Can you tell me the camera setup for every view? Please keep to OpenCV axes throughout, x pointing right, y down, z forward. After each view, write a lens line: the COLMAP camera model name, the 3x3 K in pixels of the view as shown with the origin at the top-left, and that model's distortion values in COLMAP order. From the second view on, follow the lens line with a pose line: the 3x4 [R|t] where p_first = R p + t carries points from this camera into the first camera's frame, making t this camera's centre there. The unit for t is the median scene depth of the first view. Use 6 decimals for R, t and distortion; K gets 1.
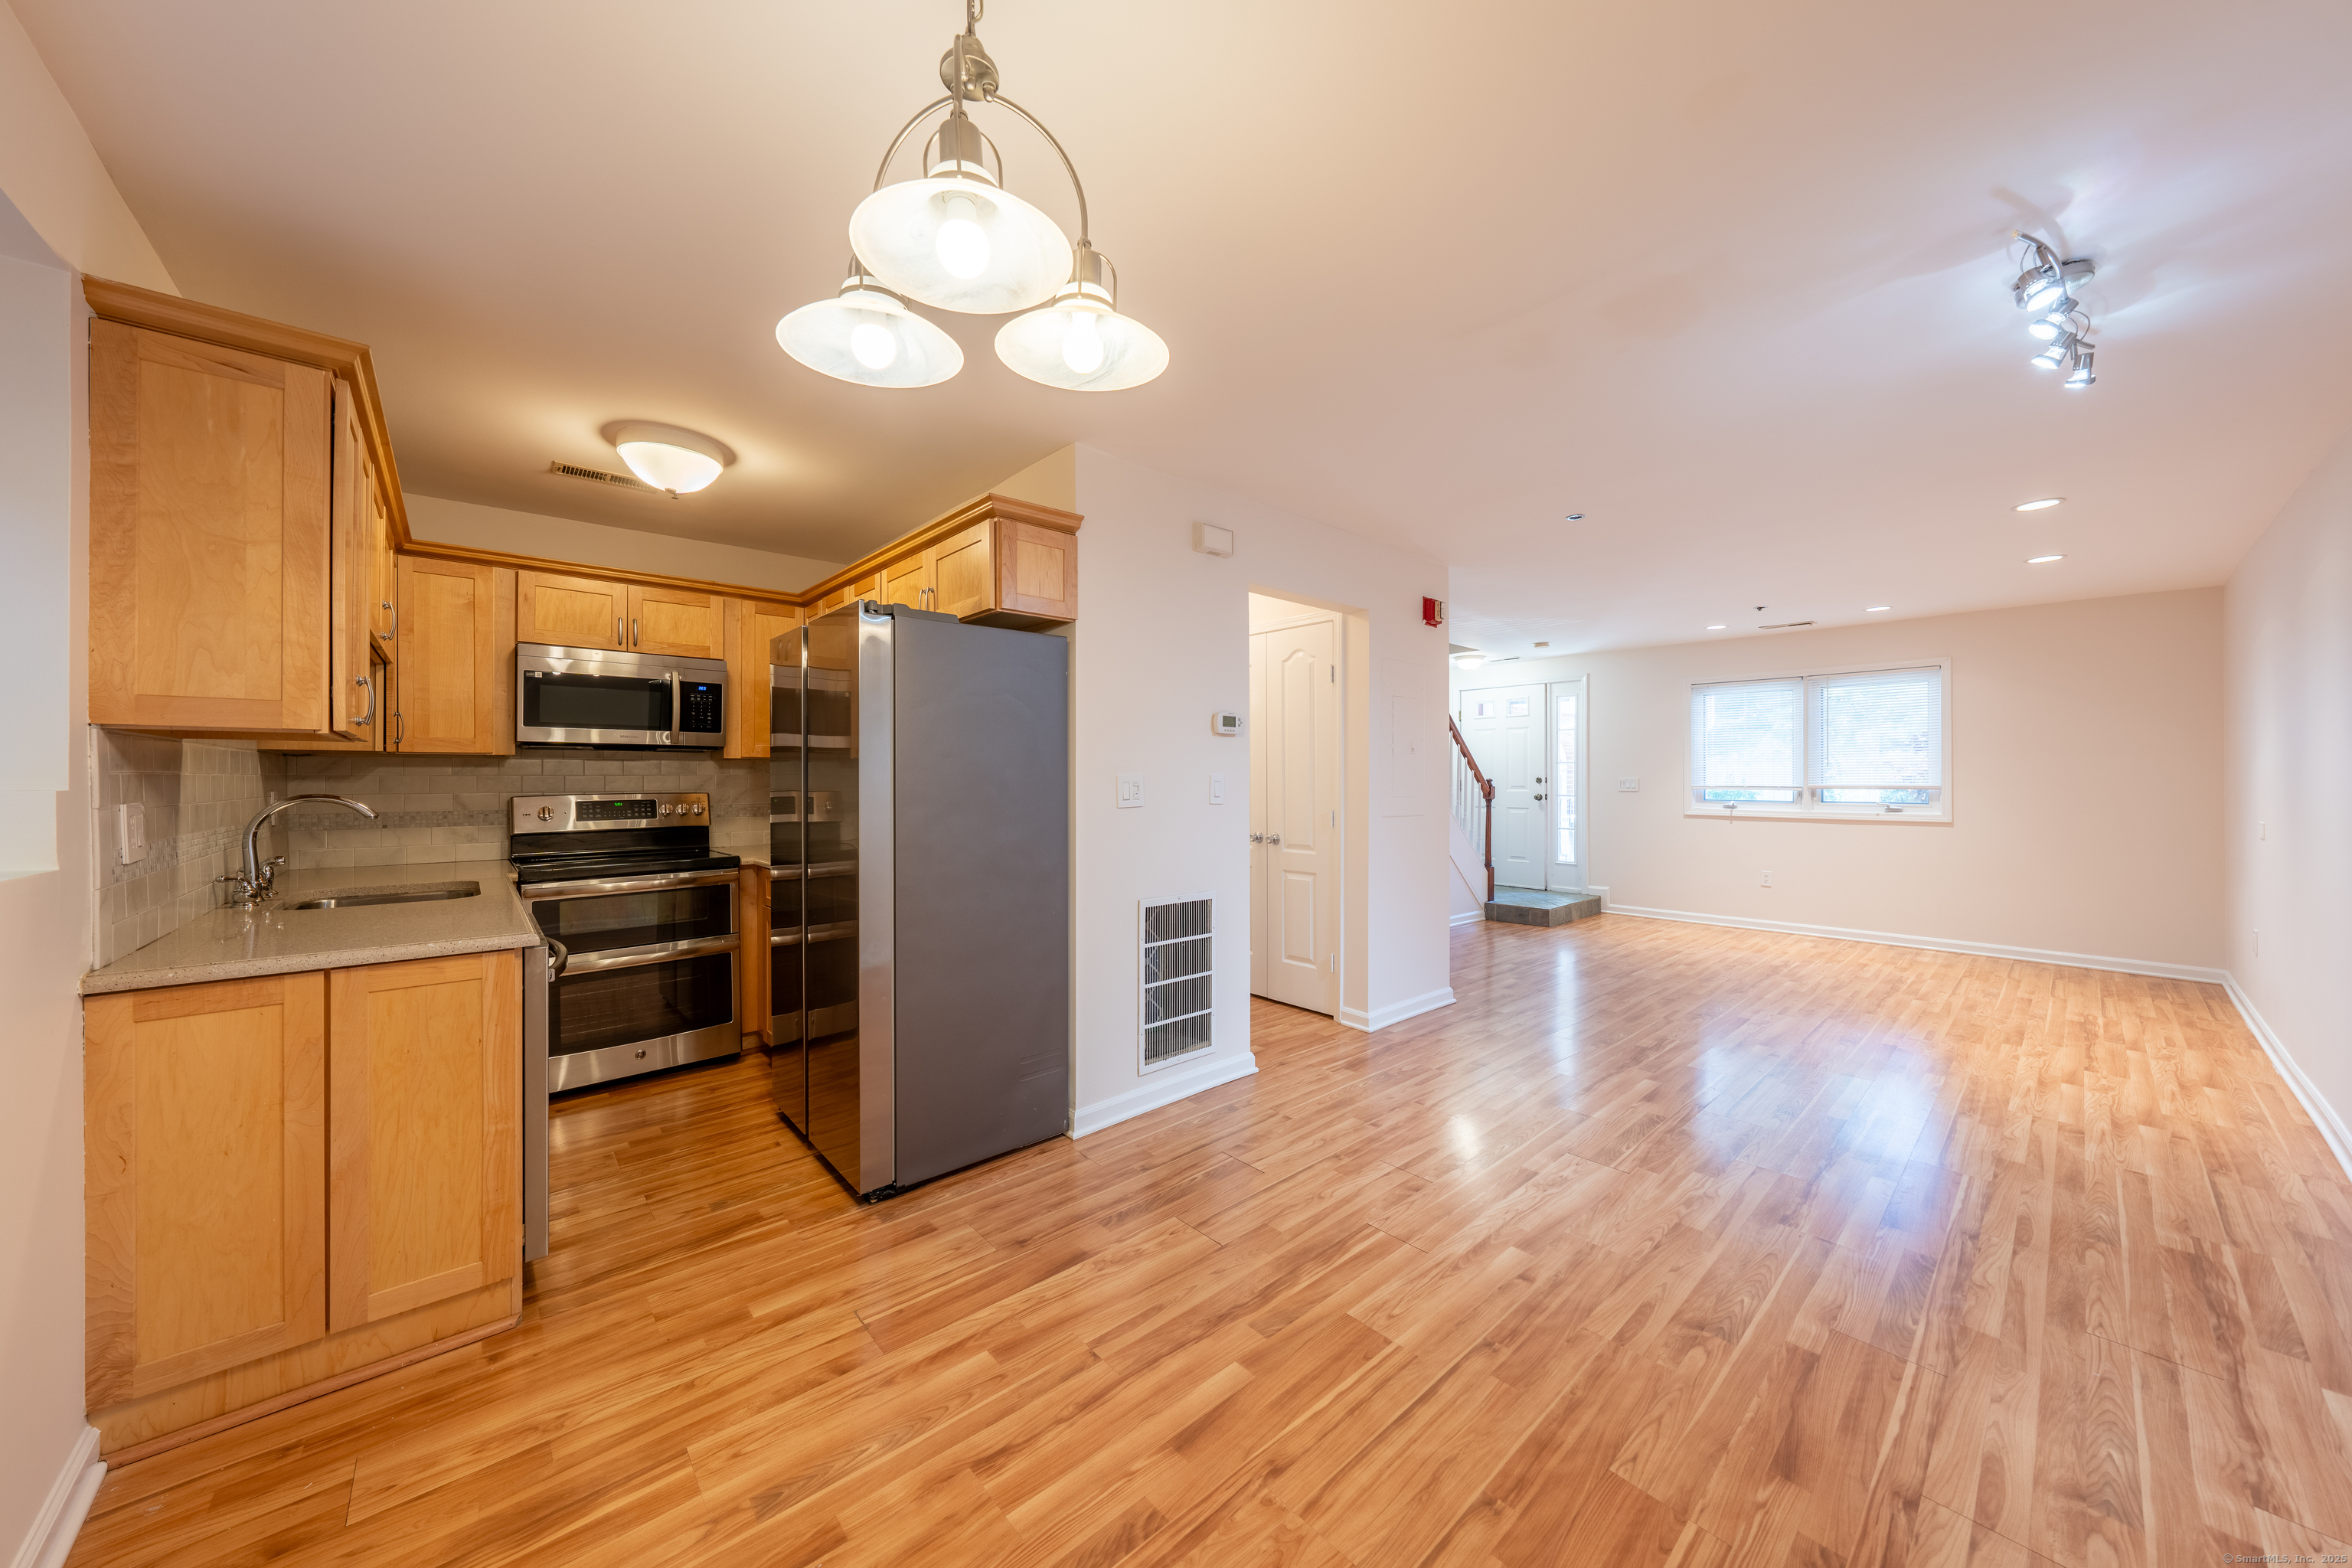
lens RADIAL K [[823.8, 0, 1176.7], [0, 823.8, 782.6], [0, 0, 1]] dist [0.001332, -0.000035]
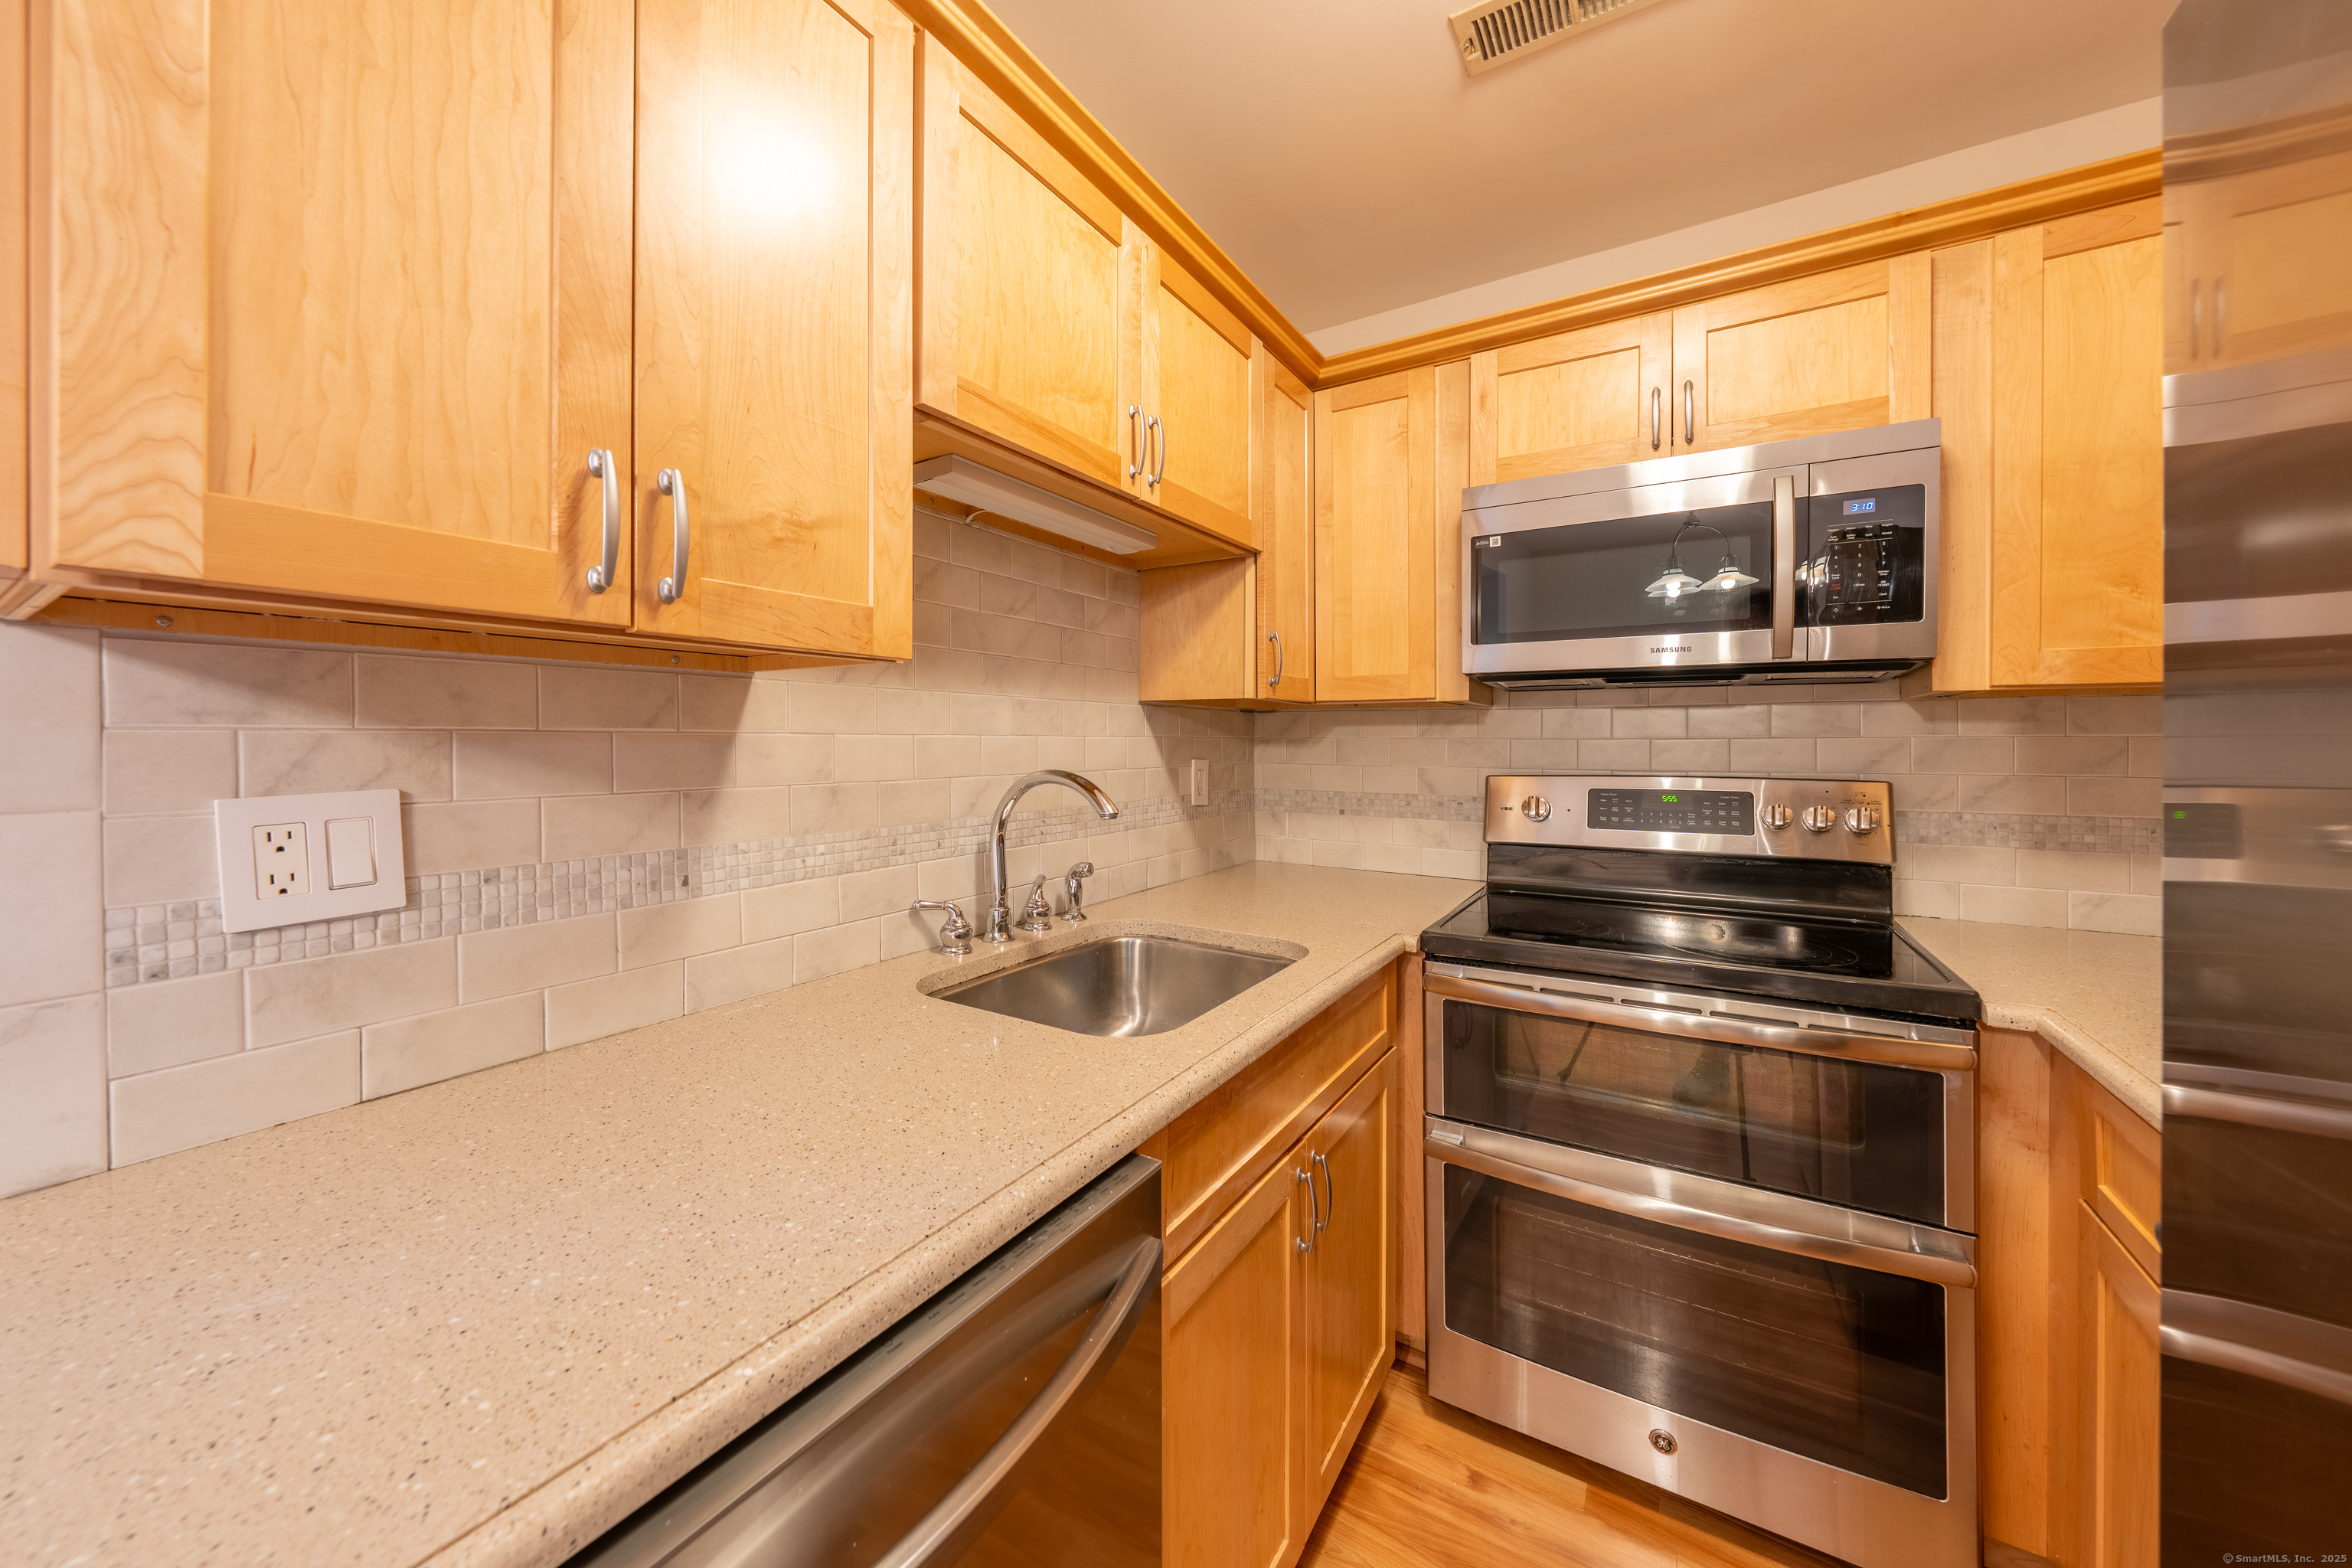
lens RADIAL K [[822.3, 0, 1163.8], [0, 822.3, 734.0], [0, 0, 1]] dist [-0.001287, -0.000191]
pose [[0.281377, -0.000459, -0.959597, -0.321847], [-0.006738, 0.999974, -0.002454, -0.008610], [0.959574, 0.007156, 0.281367, 0.621025]]
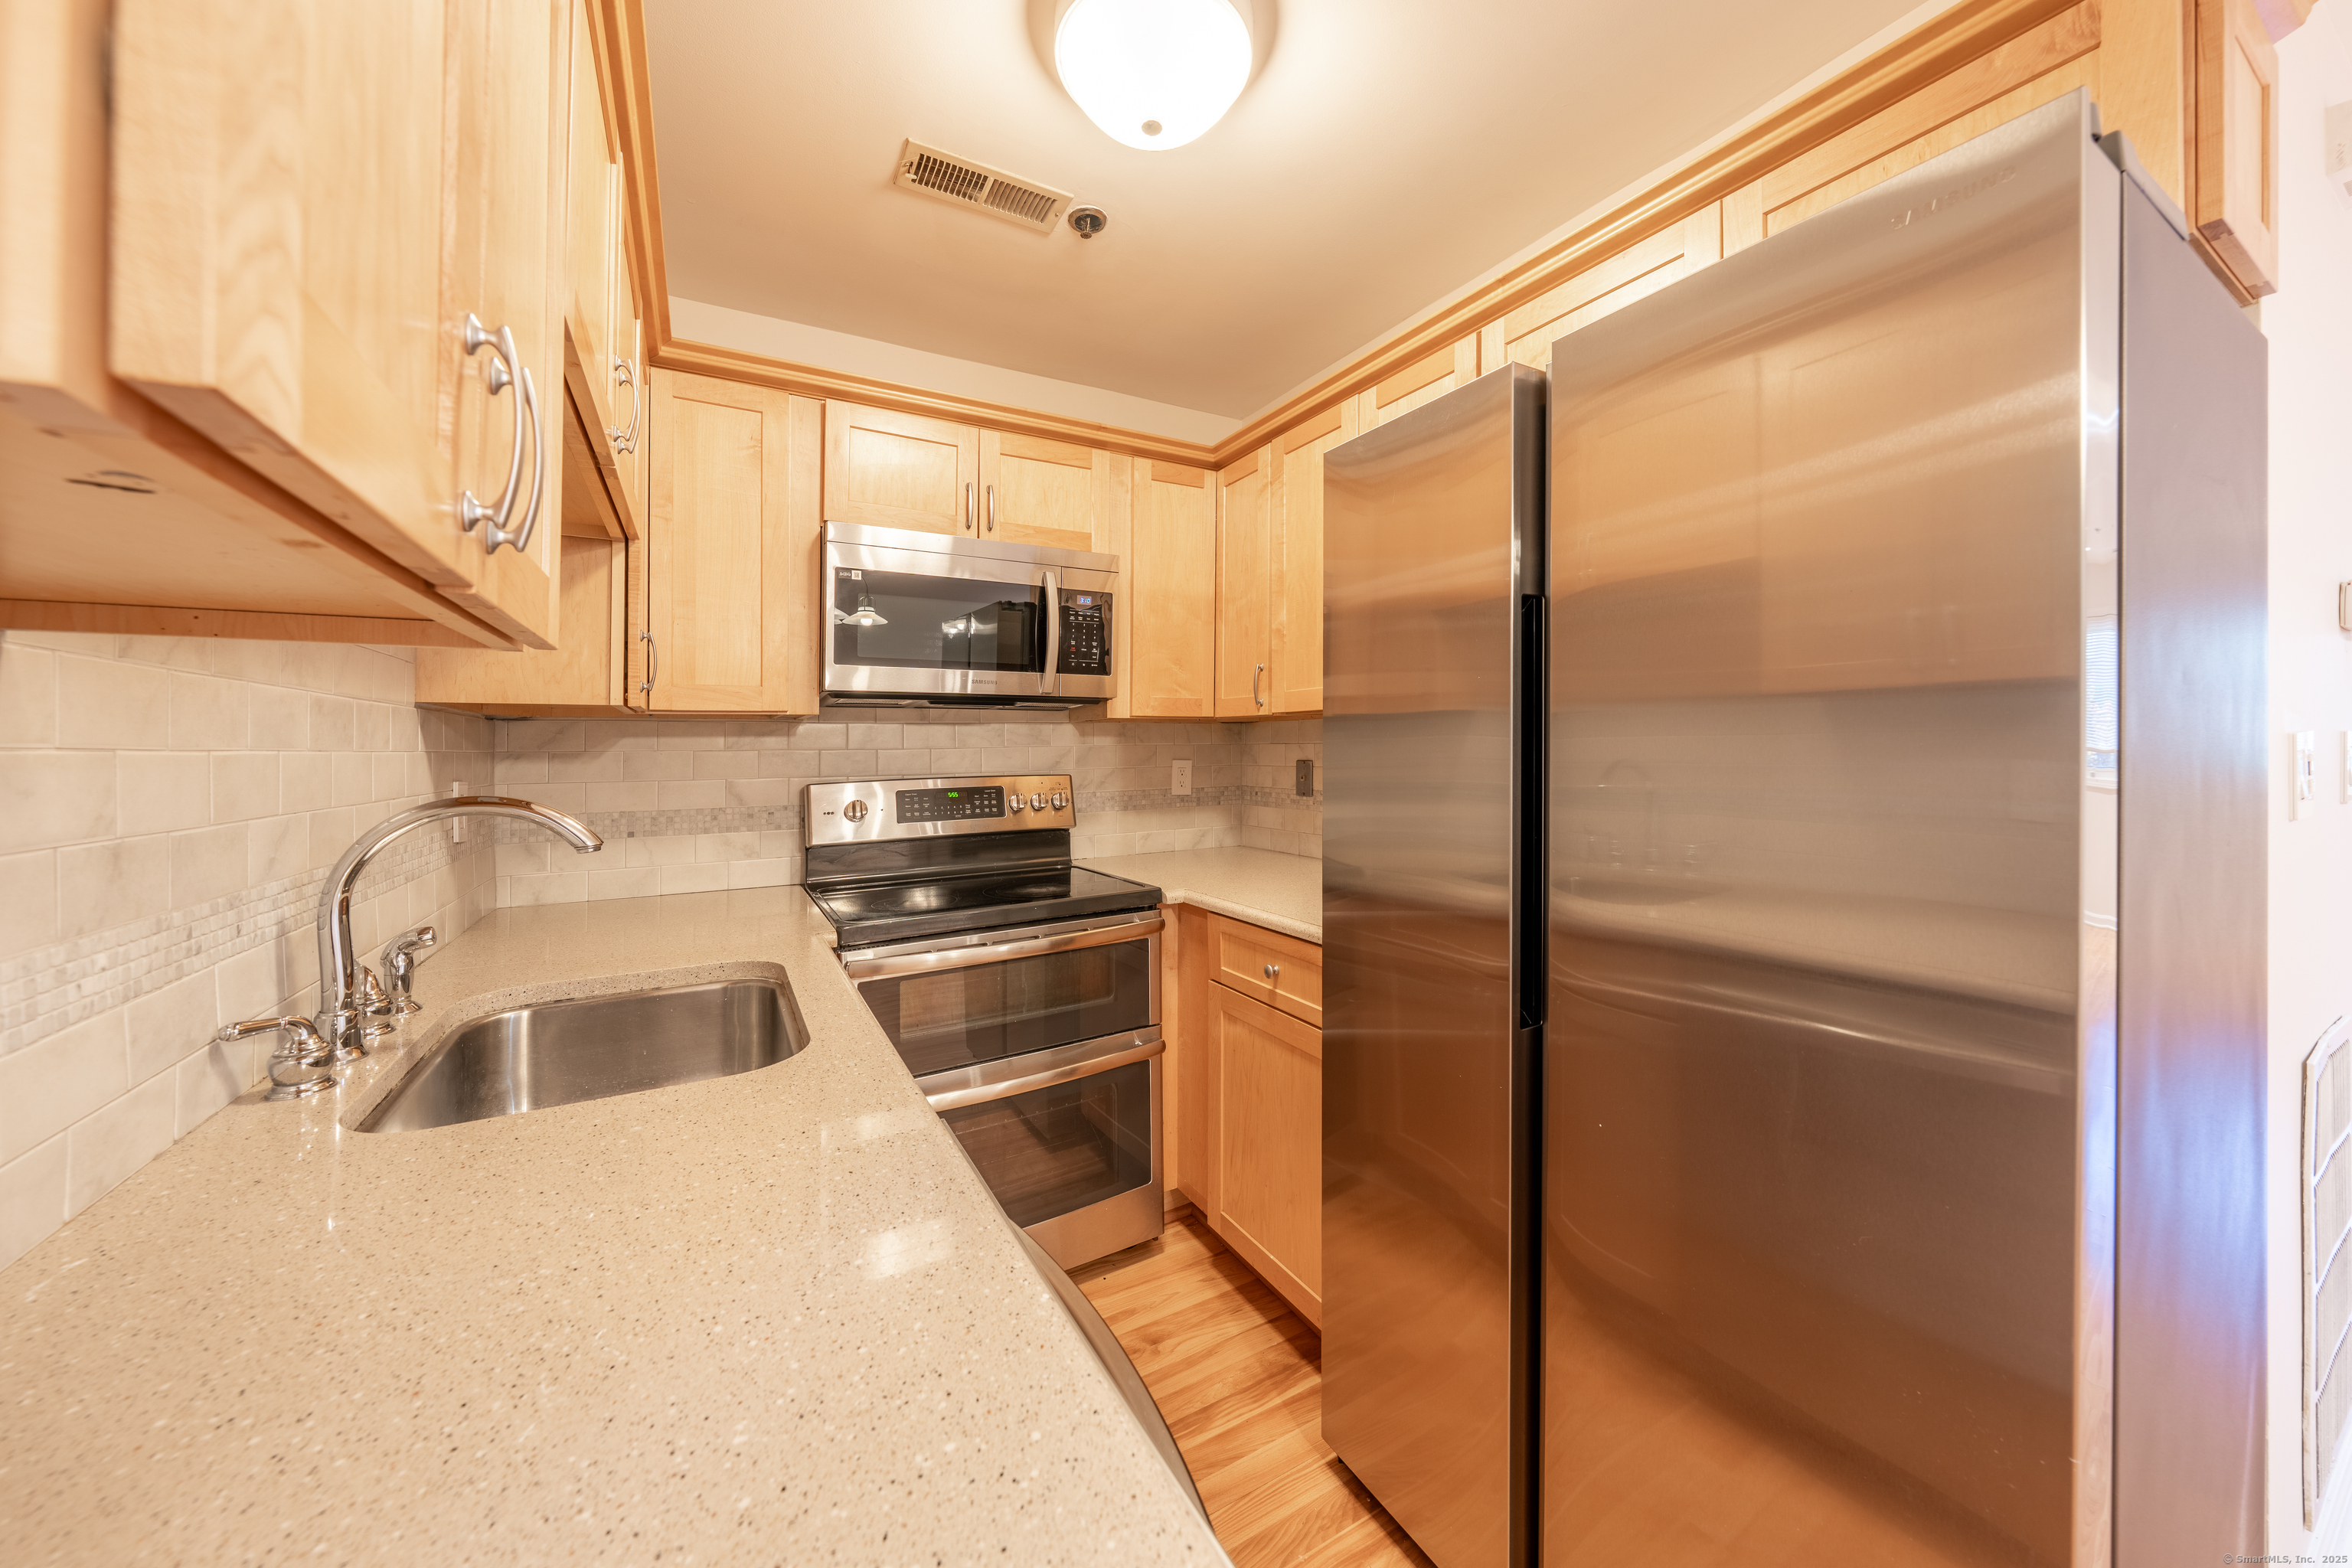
lens RADIAL K [[838.4, 0, 1167.4], [0, 838.4, 740.7], [0, 0, 1]] dist [-0.001227, -0.000090]
pose [[0.978634, -0.006773, -0.205497, -0.414555], [0.004744, 0.999935, -0.010364, -0.007445], [0.205554, 0.009167, 0.978603, 0.442688]]
